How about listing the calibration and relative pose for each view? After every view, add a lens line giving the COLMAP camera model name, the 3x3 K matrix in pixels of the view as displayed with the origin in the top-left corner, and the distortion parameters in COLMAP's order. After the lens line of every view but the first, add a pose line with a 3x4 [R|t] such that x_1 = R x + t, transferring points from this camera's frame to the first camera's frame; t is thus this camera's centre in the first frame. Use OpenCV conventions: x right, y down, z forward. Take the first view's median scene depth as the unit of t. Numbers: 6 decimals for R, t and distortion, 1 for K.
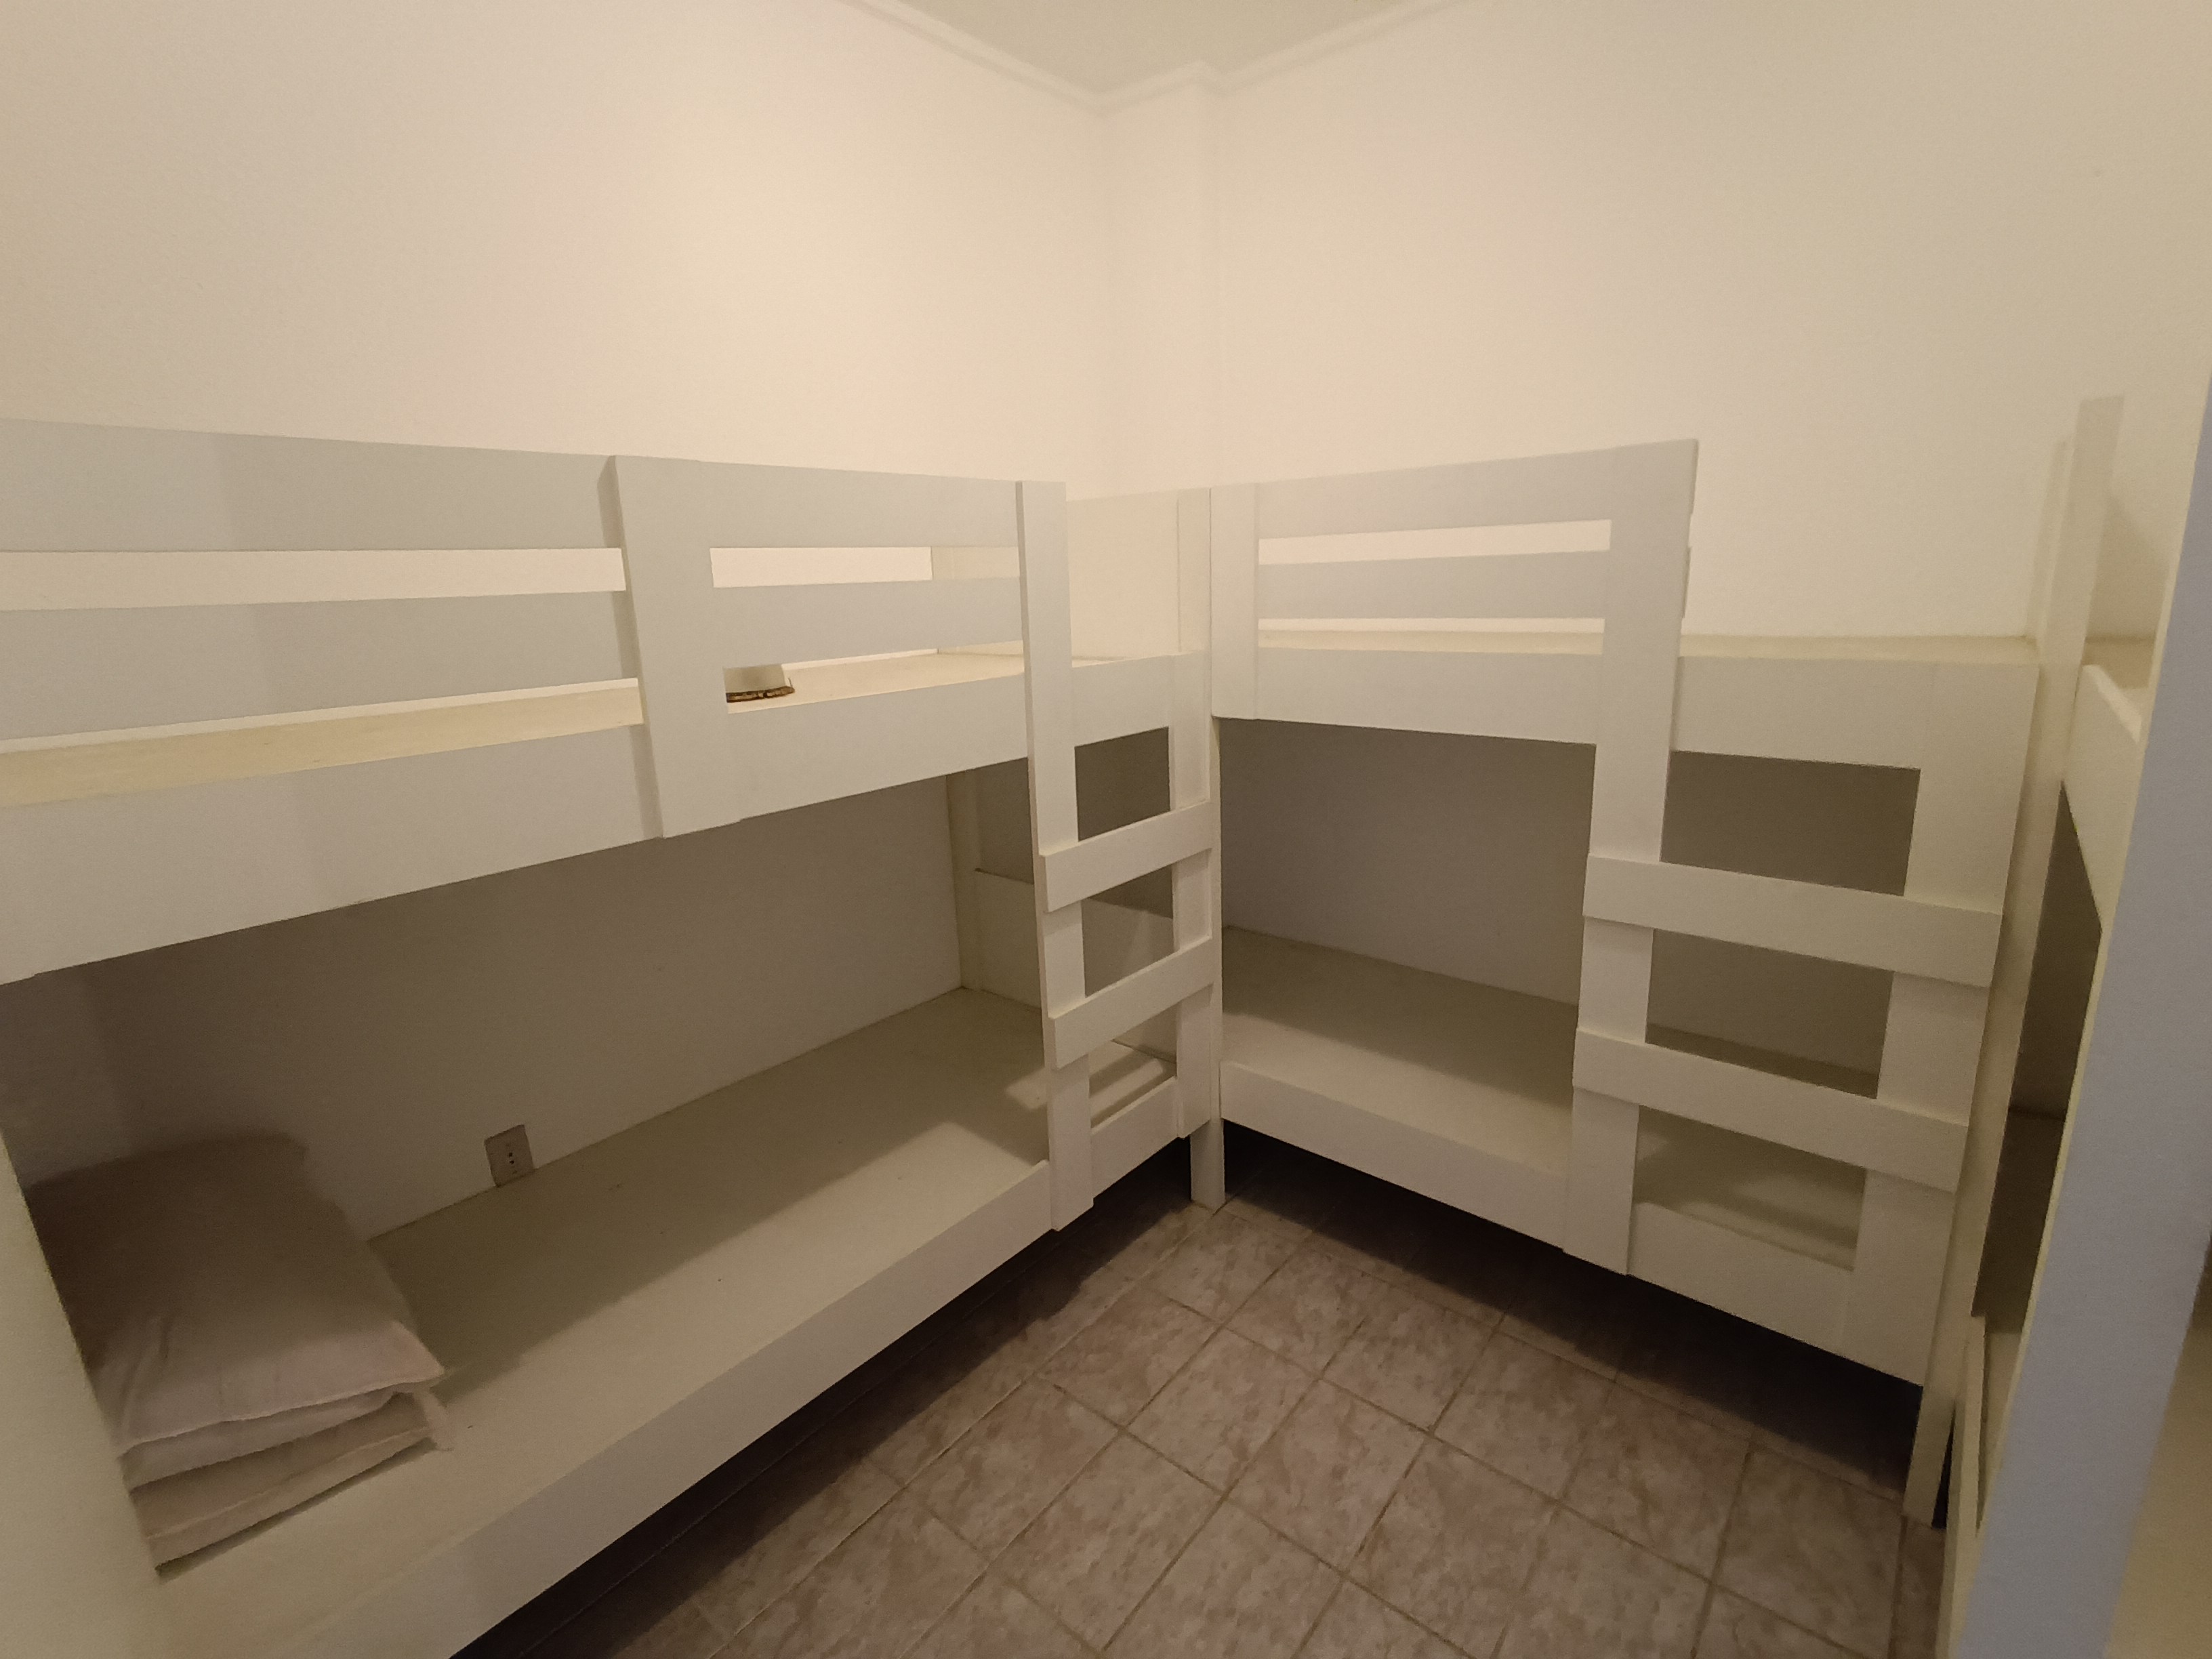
lens RADIAL K [[1009.1, 0, 1099.6], [0, 1009.1, 838.9], [0, 0, 1]] dist [-0.003735, -0.000557]
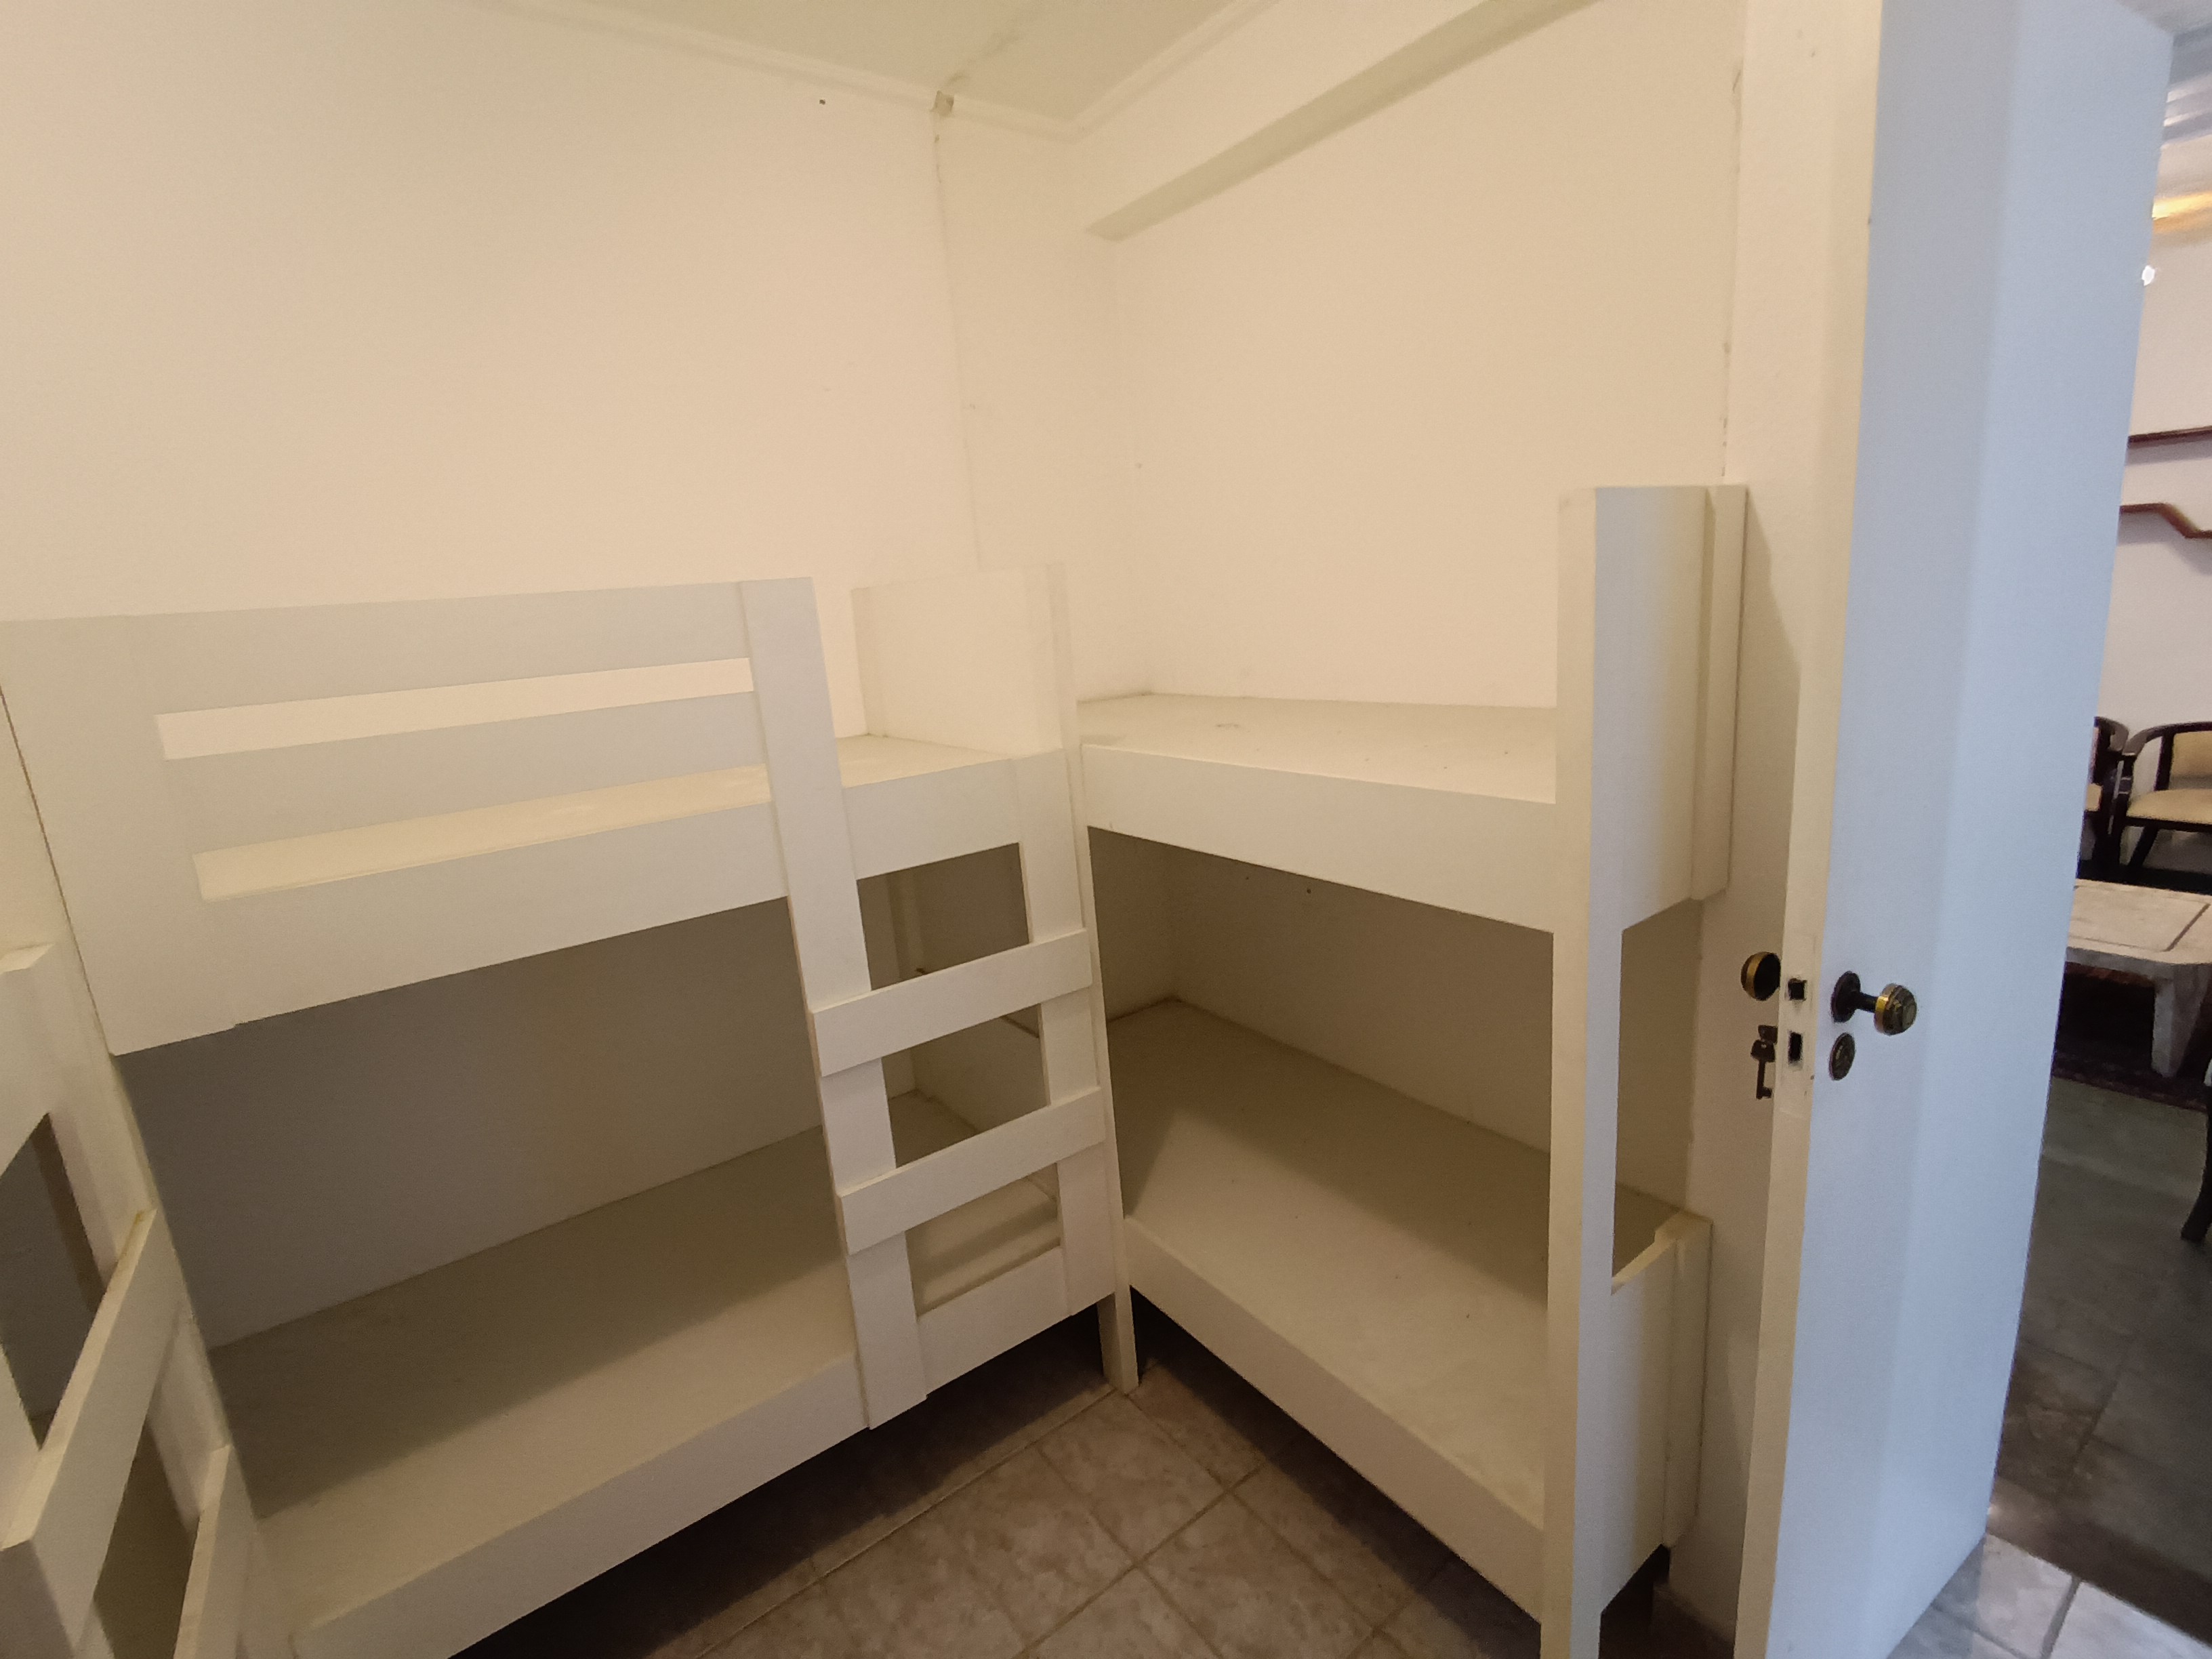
lens RADIAL K [[1009.1, 0, 1102.0], [0, 1009.1, 822.1], [0, 0, 1]] dist [-0.003735, -0.000557]
pose [[0.232601, -0.192417, 0.953348, -0.277811], [0.307543, 0.944487, 0.115593, -0.165163], [-0.922667, 0.266309, 0.278865, 0.440775]]
